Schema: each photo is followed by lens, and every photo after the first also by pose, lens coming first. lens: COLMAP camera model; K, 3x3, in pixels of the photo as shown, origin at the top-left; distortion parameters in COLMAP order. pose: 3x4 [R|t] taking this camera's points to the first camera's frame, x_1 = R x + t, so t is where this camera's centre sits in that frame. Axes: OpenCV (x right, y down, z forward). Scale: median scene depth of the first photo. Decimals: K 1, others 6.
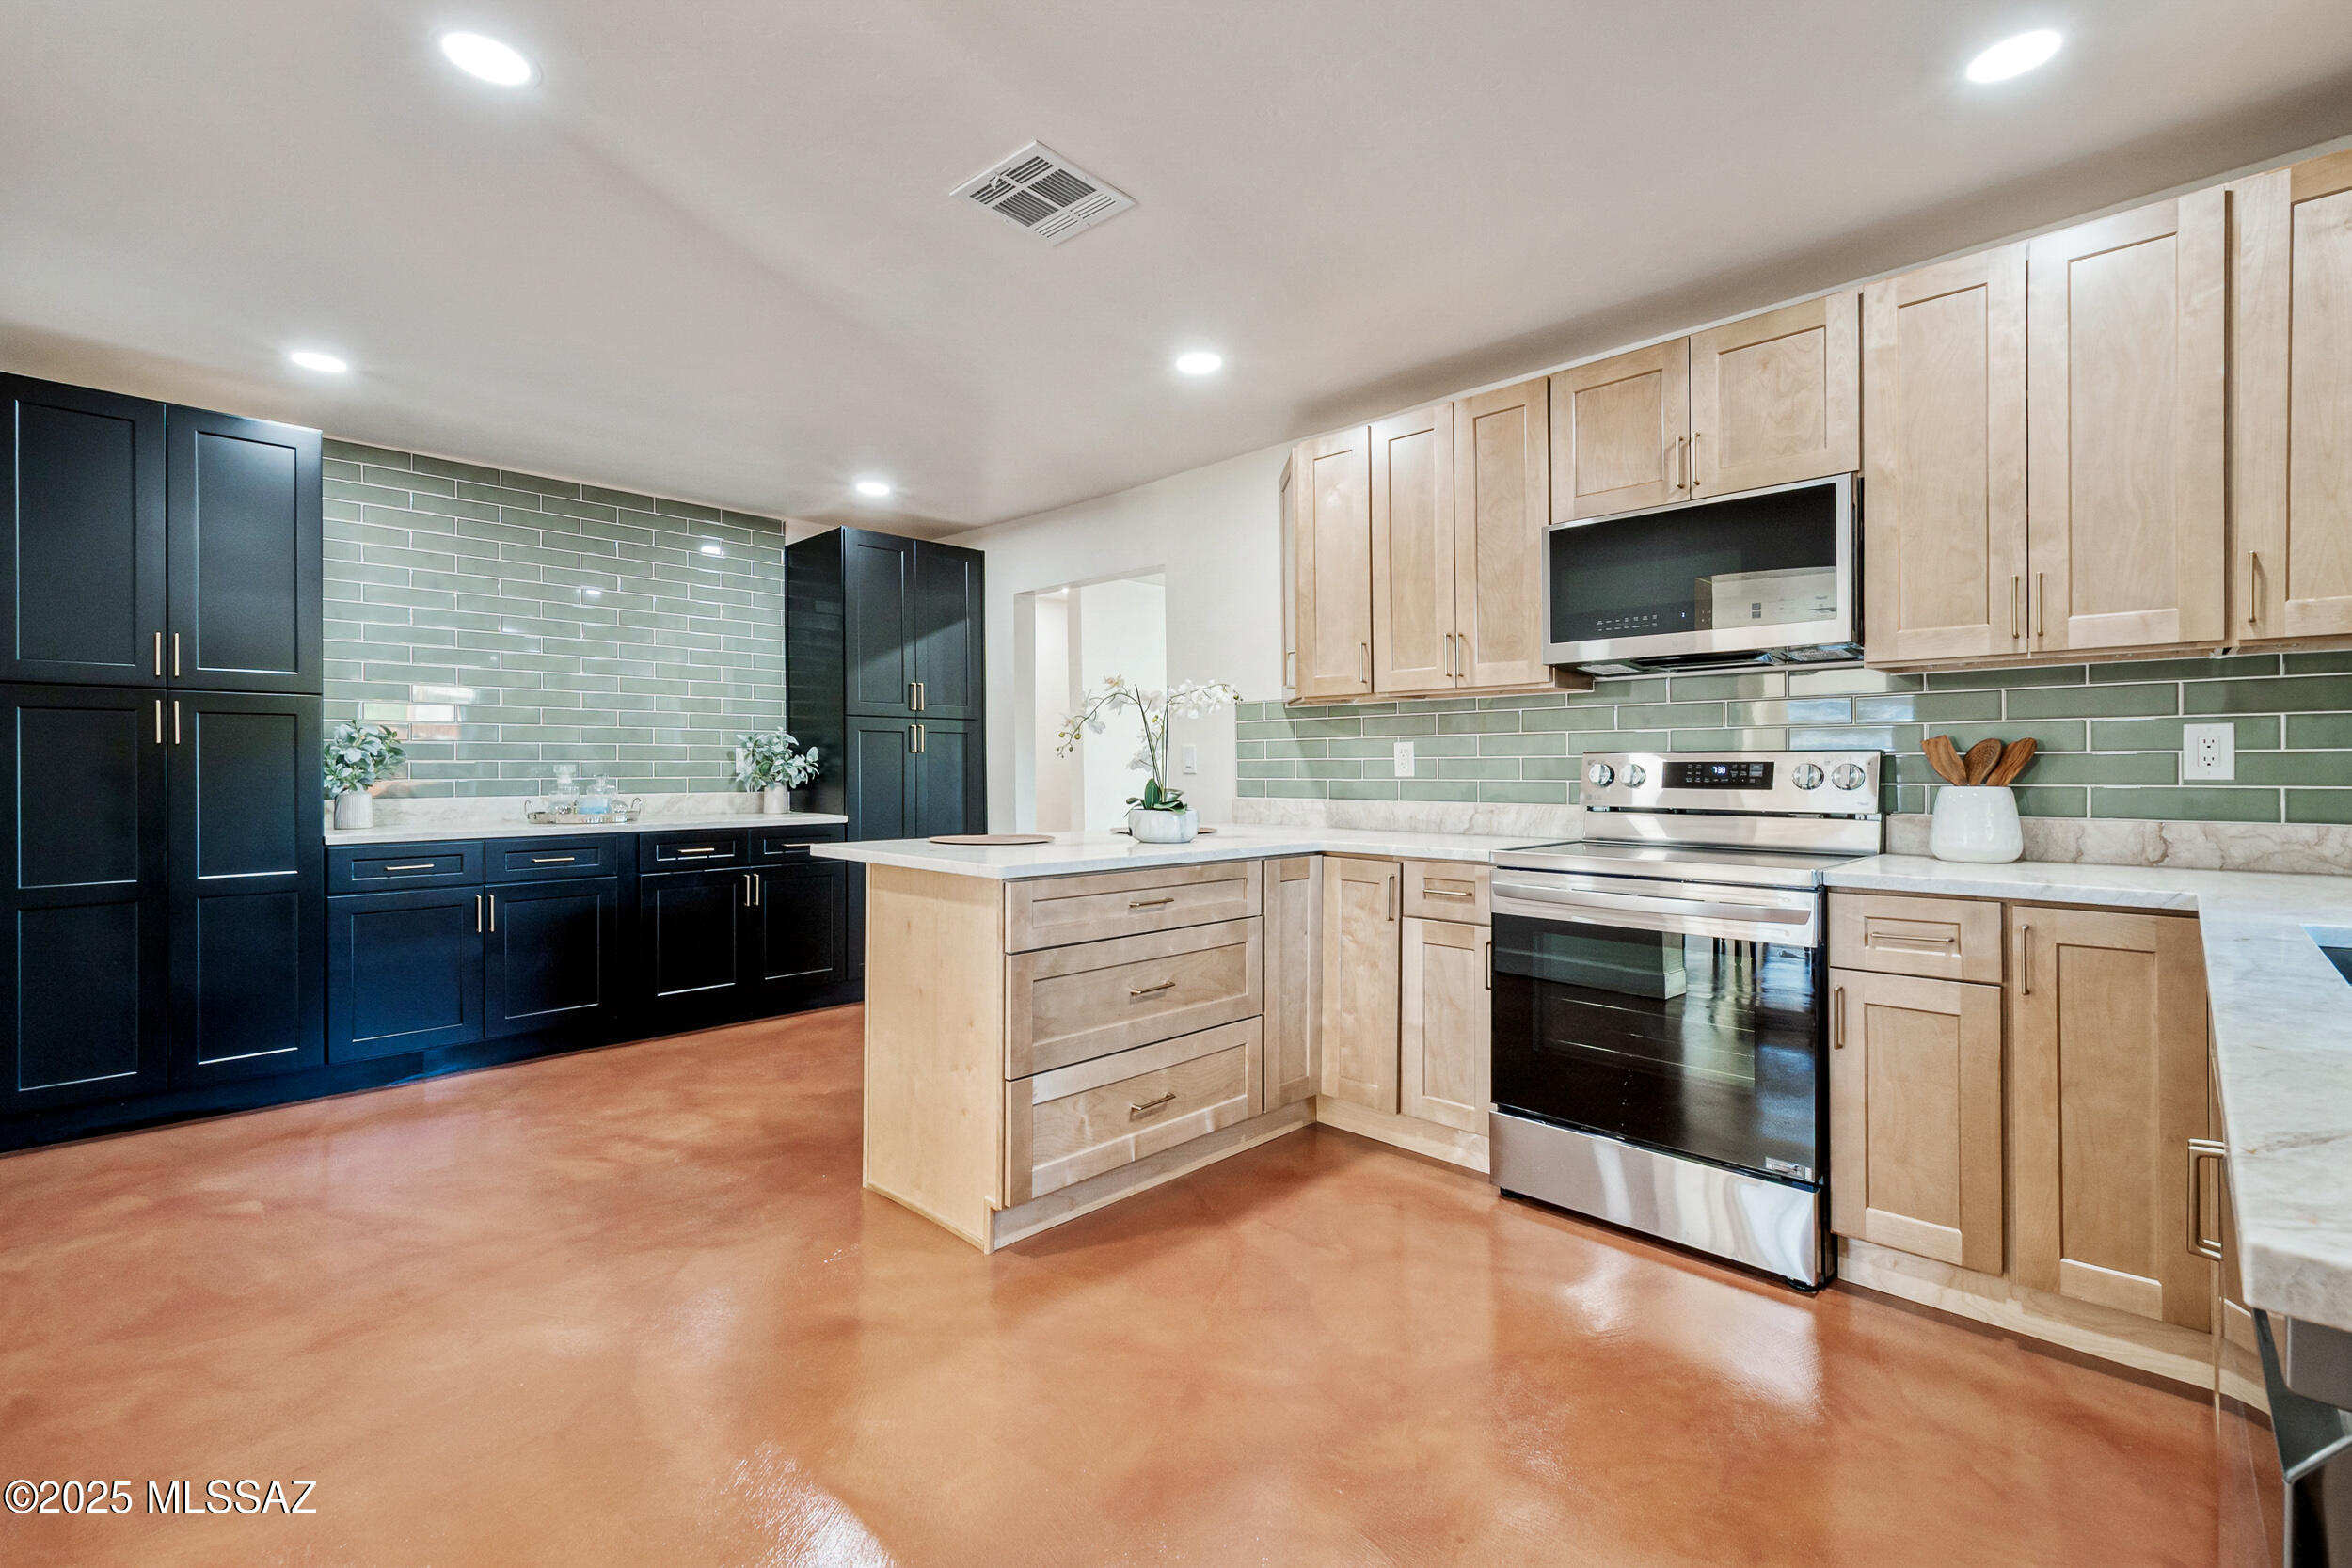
lens RADIAL K [[1054.1, 0, 1181.9], [0, 1054.1, 772.5], [0, 0, 1]] dist [0.013036, -0.000799]
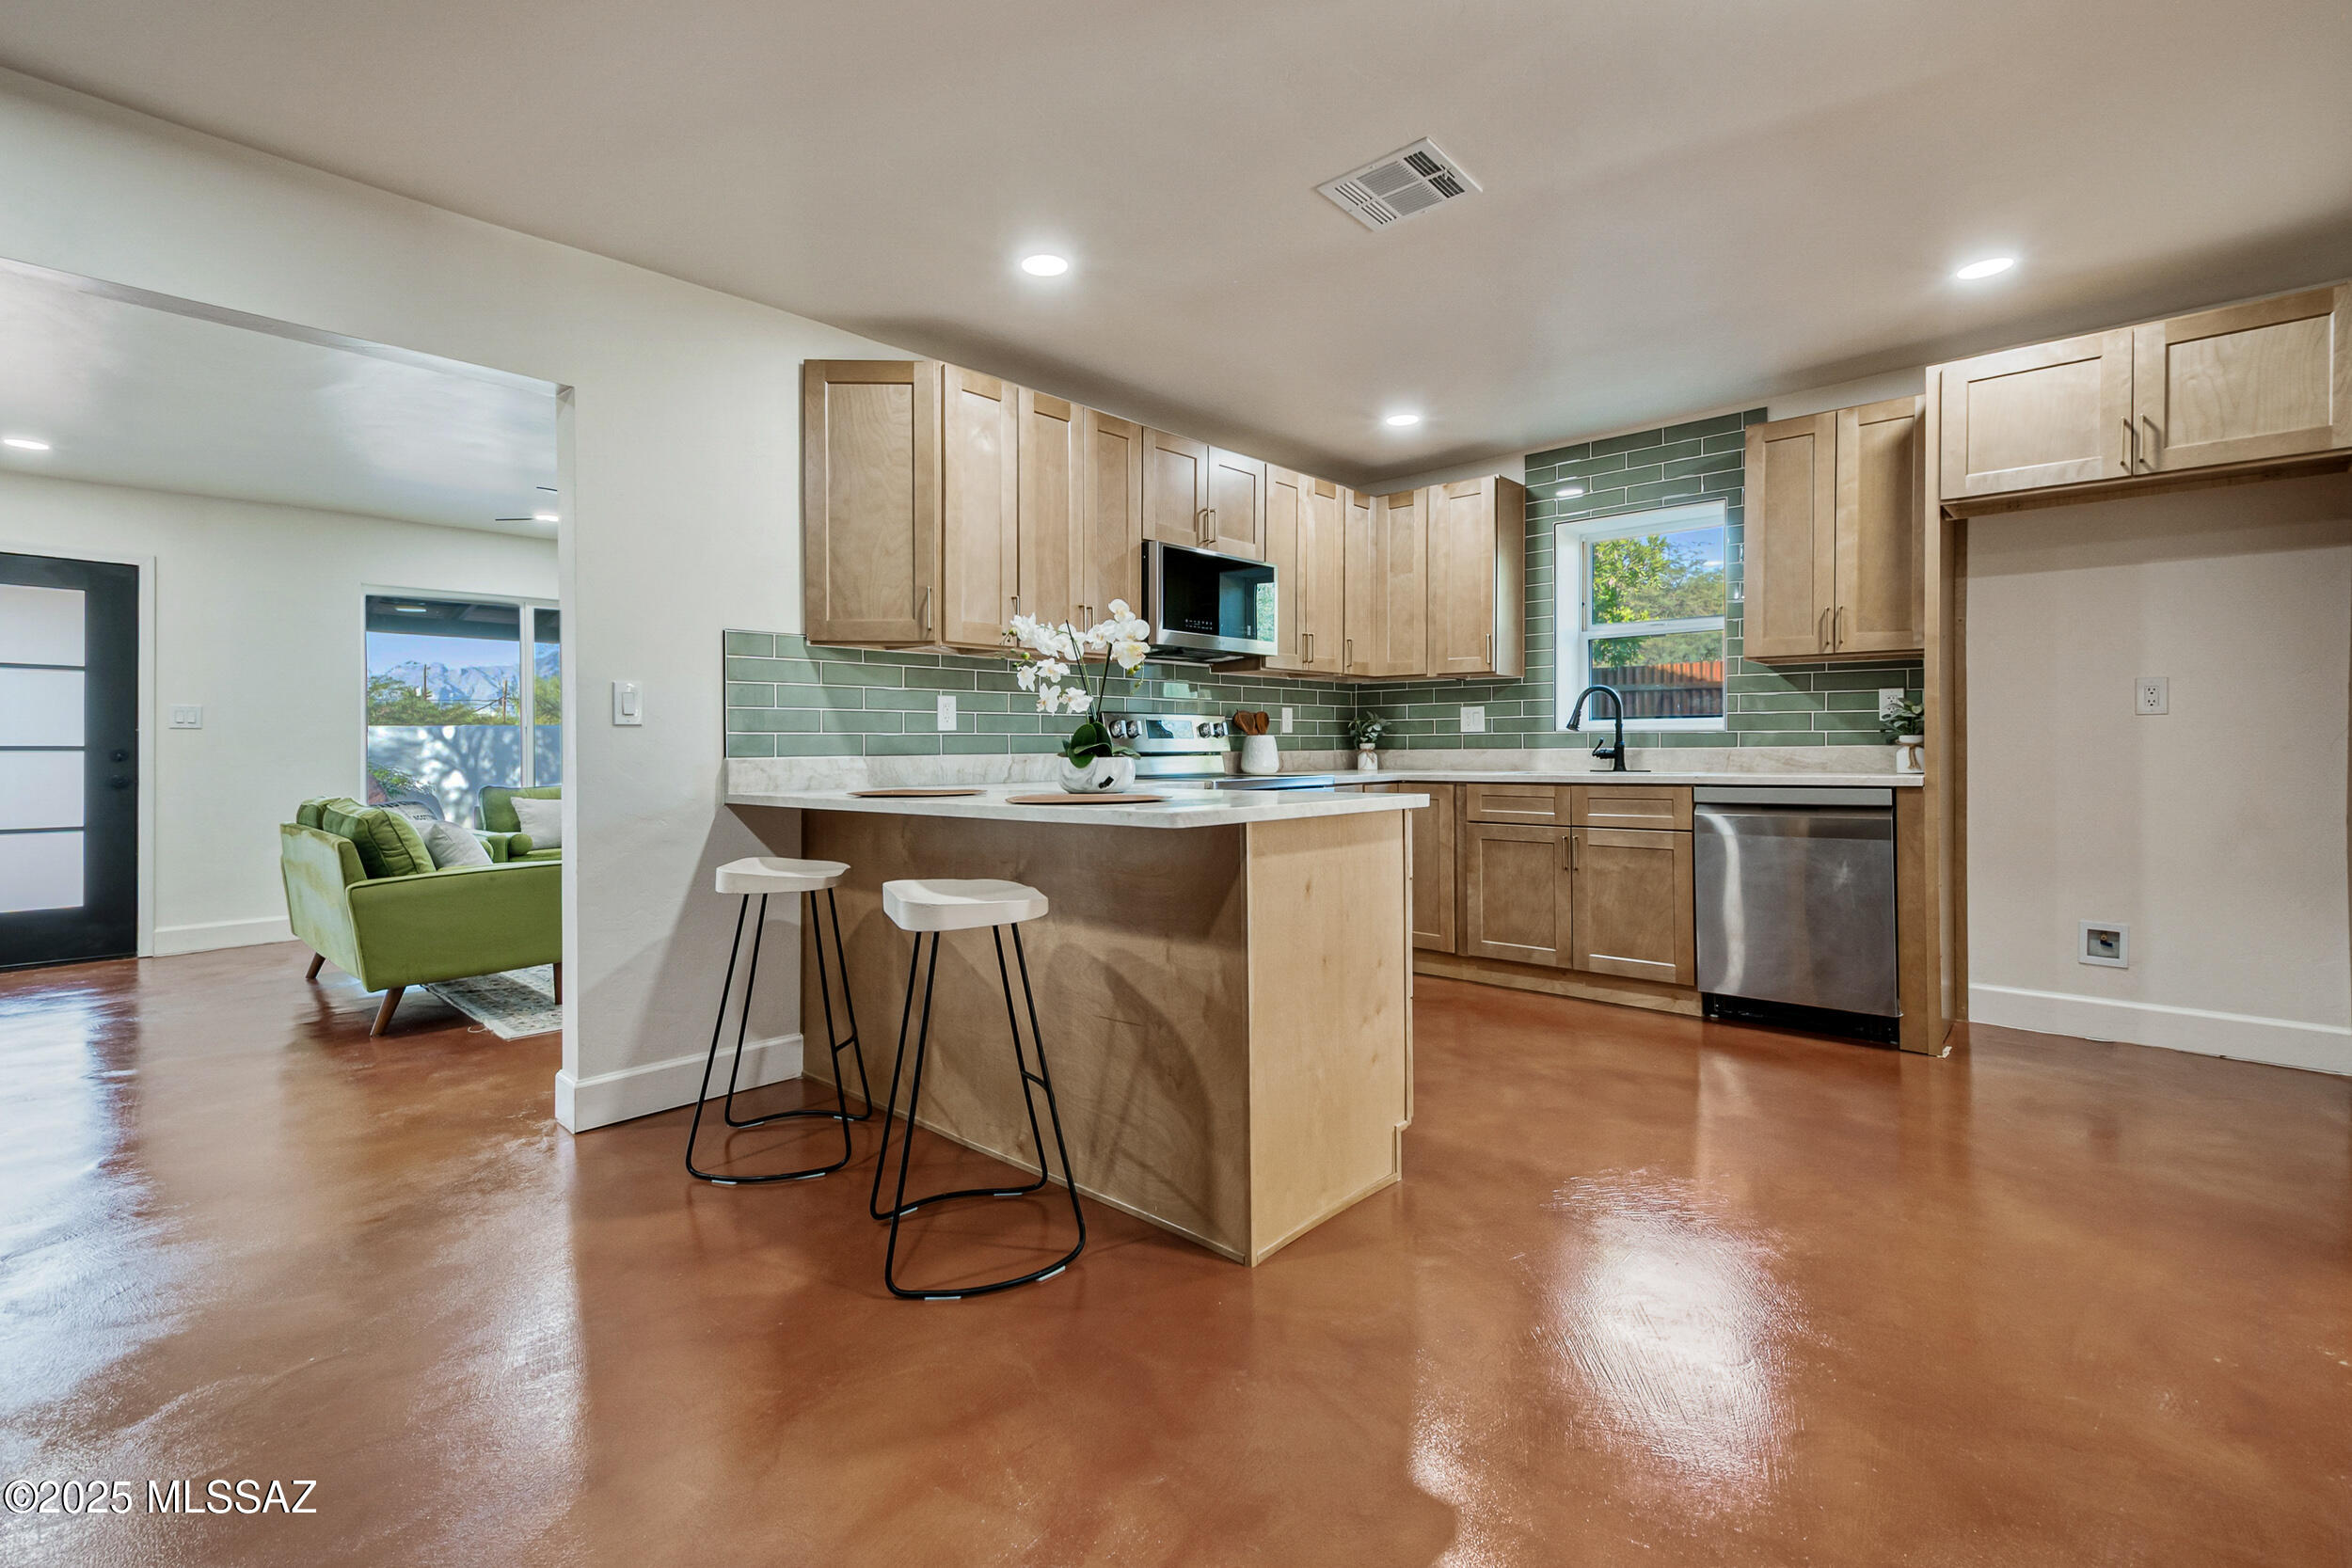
lens RADIAL K [[1062.8, 0, 1154.1], [0, 1062.8, 752.3], [0, 0, 1]] dist [0.010540, -0.000383]
pose [[-0.022816, -0.001769, 0.999738, -1.014318], [0.013458, 0.999907, 0.002077, 0.031774], [-0.999649, 0.013502, -0.022790, 1.056277]]
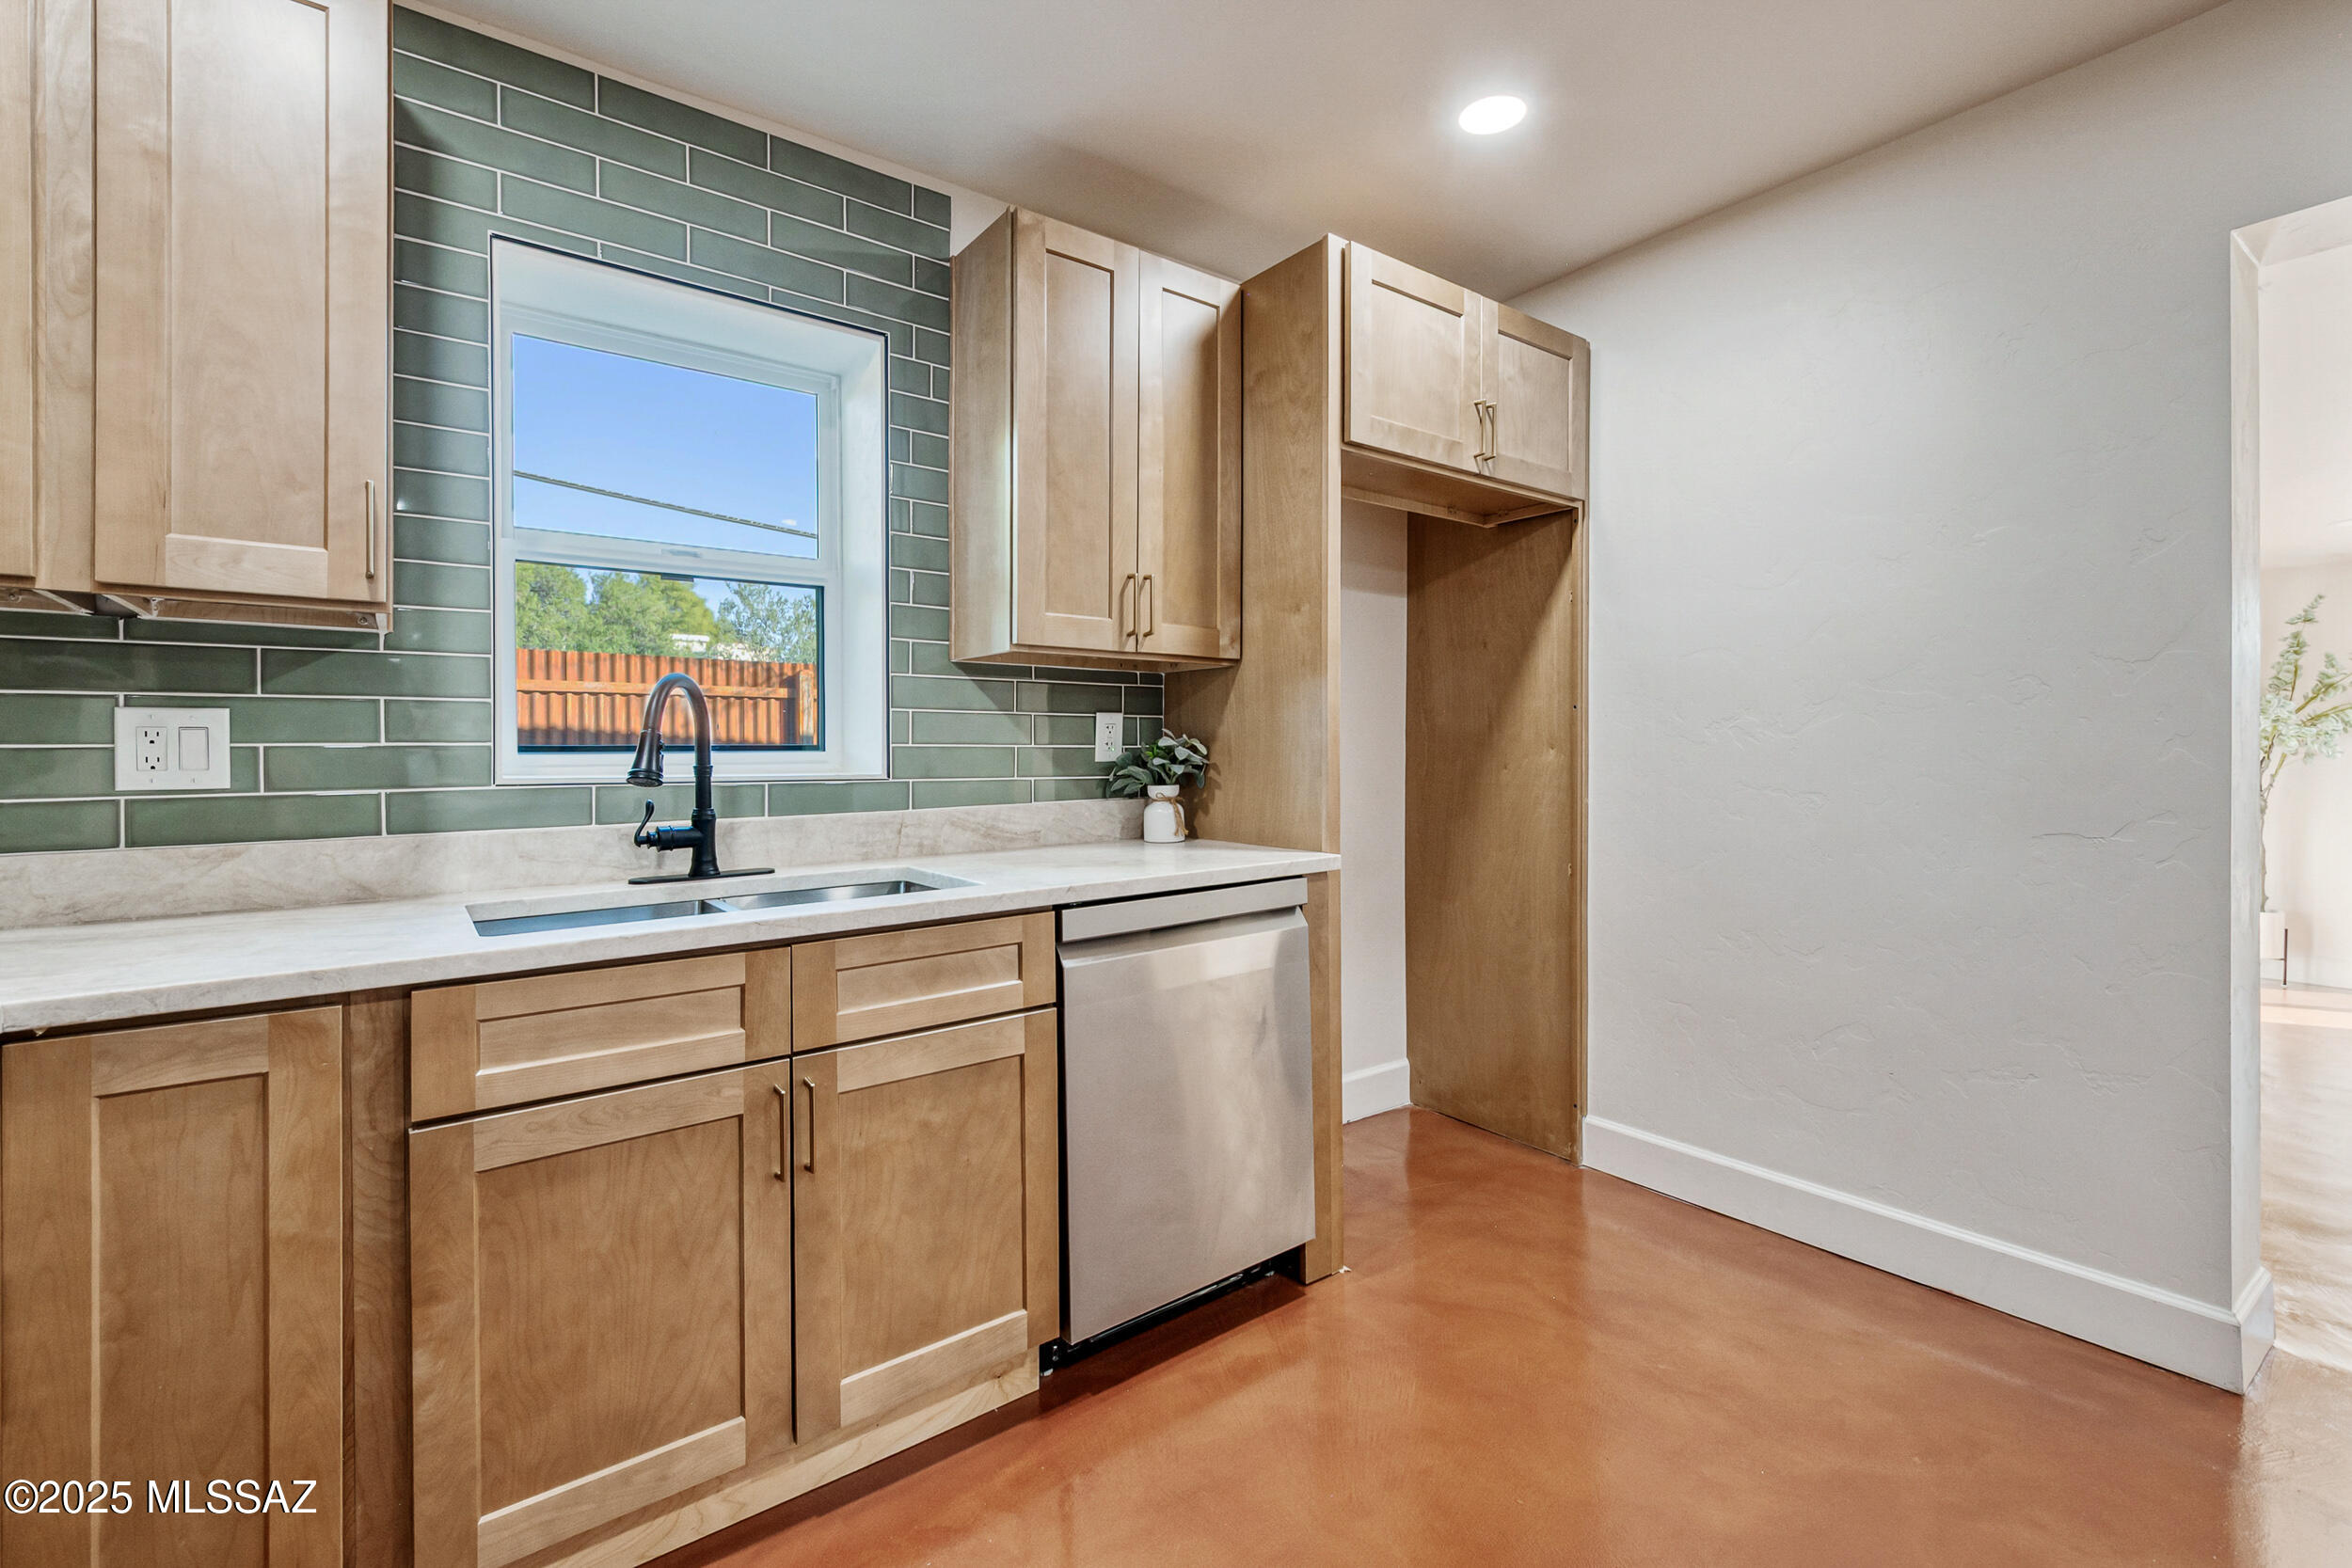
lens RADIAL K [[1031.5, 0, 1178.4], [0, 1031.5, 750.5], [0, 0, 1]] dist [0.007624, -0.000230]
pose [[-0.988658, 0.006748, 0.150033, 0.157642], [0.008930, 0.999864, 0.013871, -0.014731], [-0.149919, 0.015053, -0.988584, 0.935051]]
